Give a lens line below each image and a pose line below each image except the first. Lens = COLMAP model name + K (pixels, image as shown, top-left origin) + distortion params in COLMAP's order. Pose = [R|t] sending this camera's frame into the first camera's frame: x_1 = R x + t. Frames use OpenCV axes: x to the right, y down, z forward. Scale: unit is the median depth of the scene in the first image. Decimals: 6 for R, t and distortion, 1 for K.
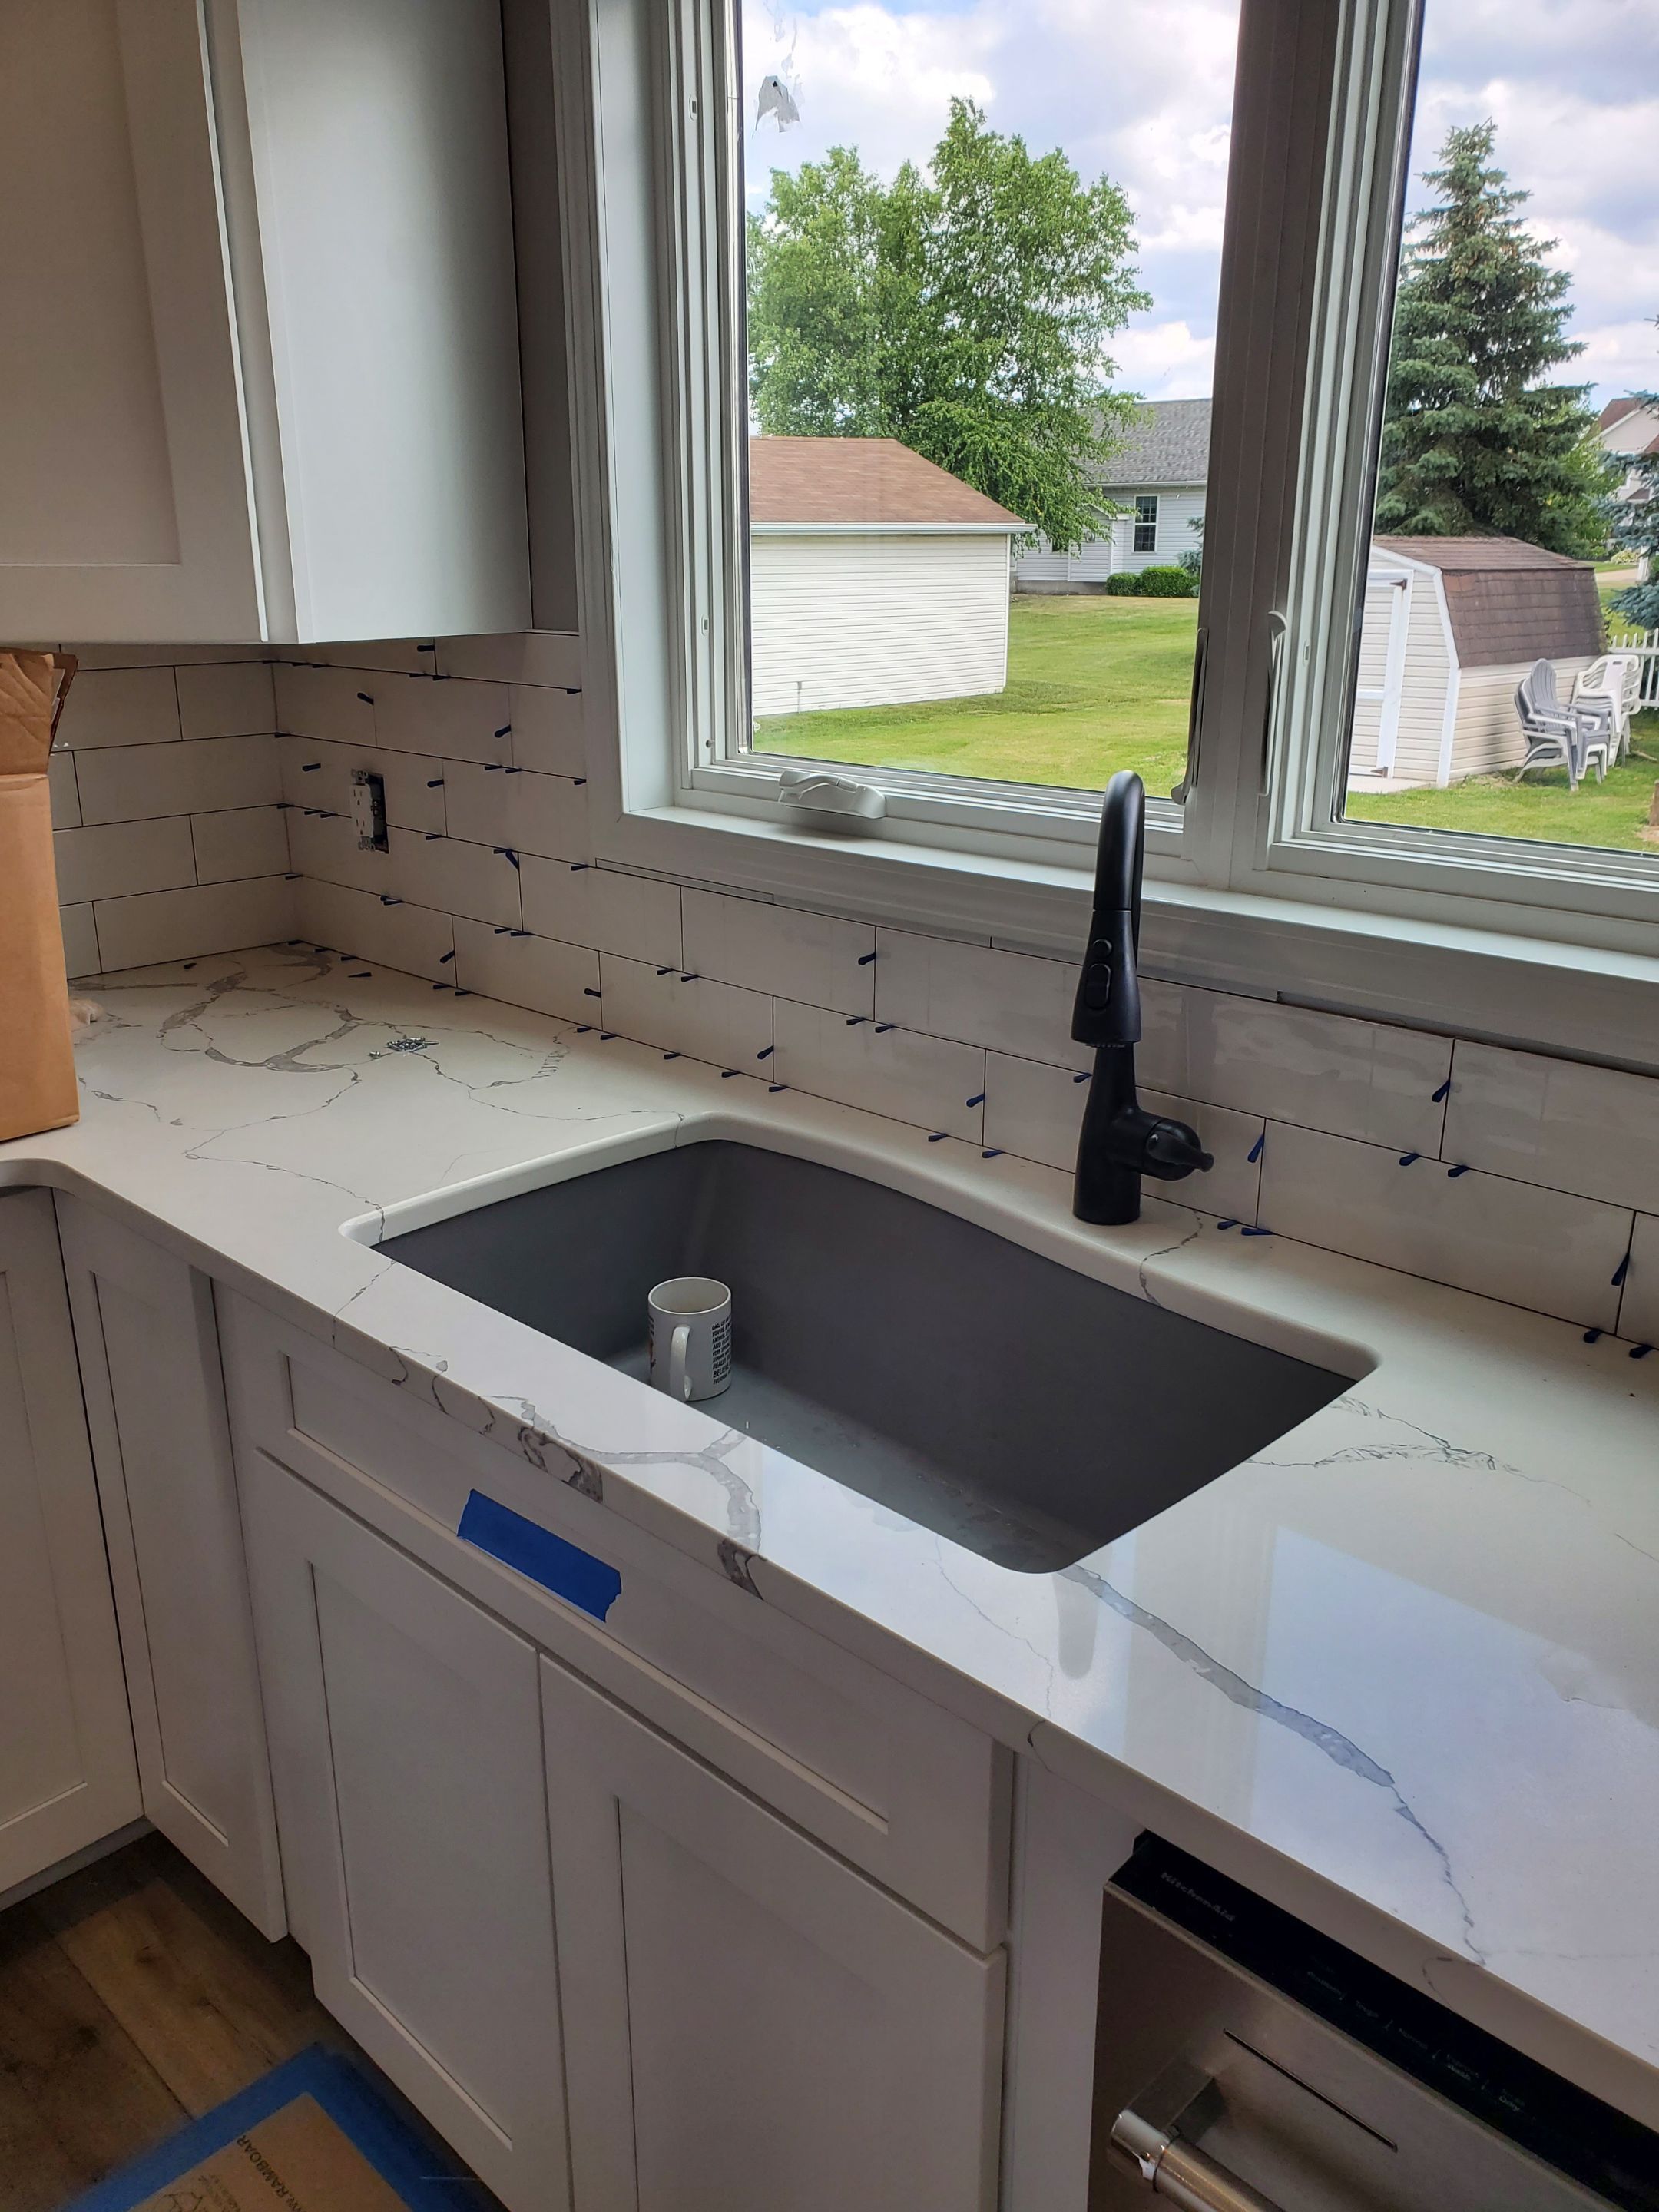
lens RADIAL K [[1736.2, 0, 824.0], [0, 1736.2, 1095.6], [0, 0, 1]] dist [0.065352, -0.001812]
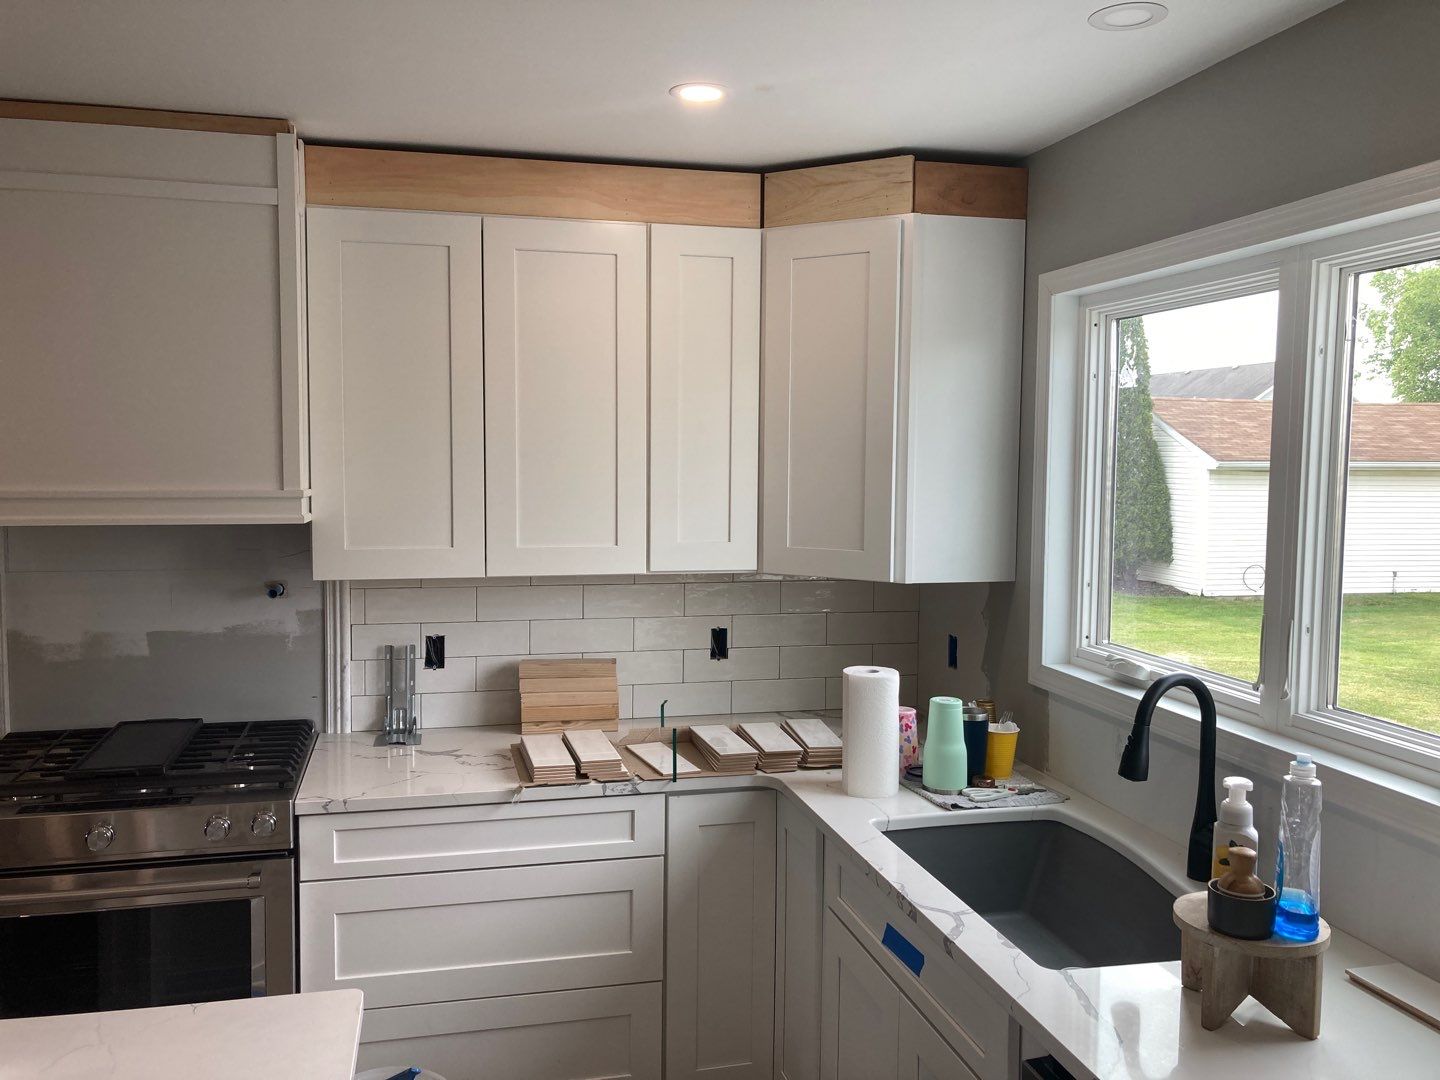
lens RADIAL K [[1186.6, 0, 720.0], [0, 1186.6, 540.0], [0, 0, 1]] dist [-0.002854, -0.002379]
pose [[0.851499, 0.051437, -0.521827, 0.388222], [-0.173914, 0.966549, -0.188512, 0.044354], [0.494674, 0.251271, 0.831962, -0.587155]]
